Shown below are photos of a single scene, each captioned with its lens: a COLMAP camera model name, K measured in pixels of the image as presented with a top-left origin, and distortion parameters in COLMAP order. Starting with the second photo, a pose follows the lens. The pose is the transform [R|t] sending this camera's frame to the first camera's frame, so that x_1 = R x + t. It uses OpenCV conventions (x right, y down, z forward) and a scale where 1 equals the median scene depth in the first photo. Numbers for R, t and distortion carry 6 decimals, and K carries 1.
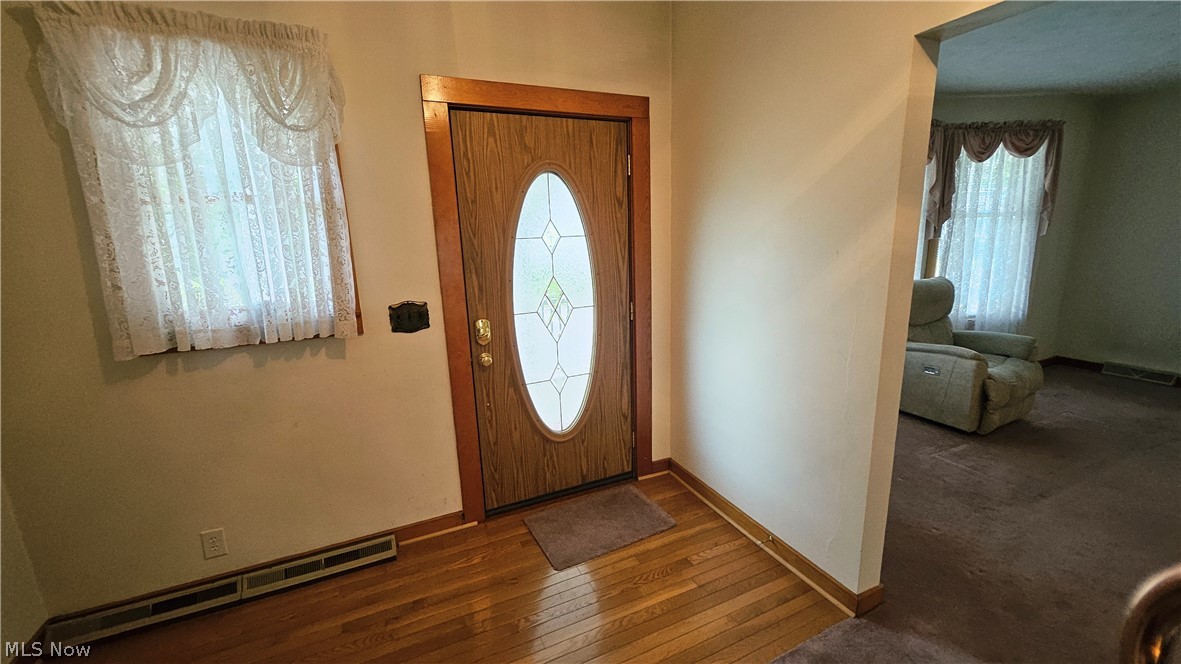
lens RADIAL K [[465.0, 0, 590.5], [0, 465.0, 332.0], [0, 0, 1]] dist [-0.007275, 0.000074]
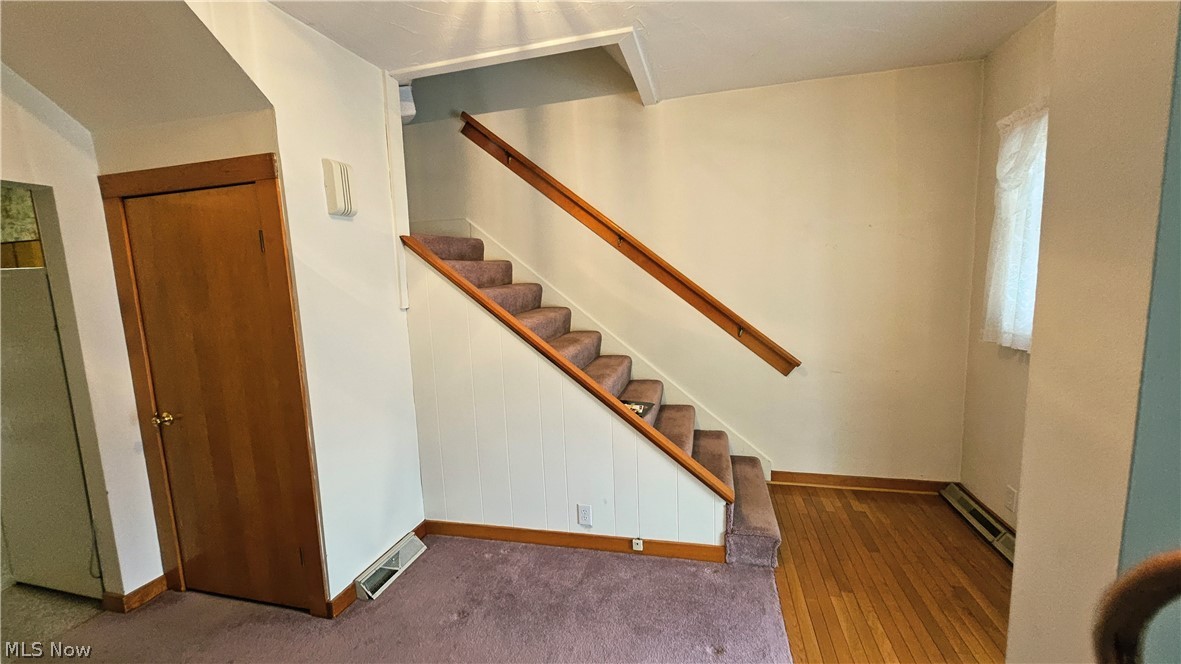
lens RADIAL K [[465.0, 0, 590.5], [0, 465.0, 332.0], [0, 0, 1]] dist [-0.007275, 0.000074]
pose [[-0.633442, 0.139188, -0.761169, 0.930875], [-0.102234, 0.960011, 0.260627, -0.225770], [0.767007, 0.242910, -0.593882, 0.837132]]
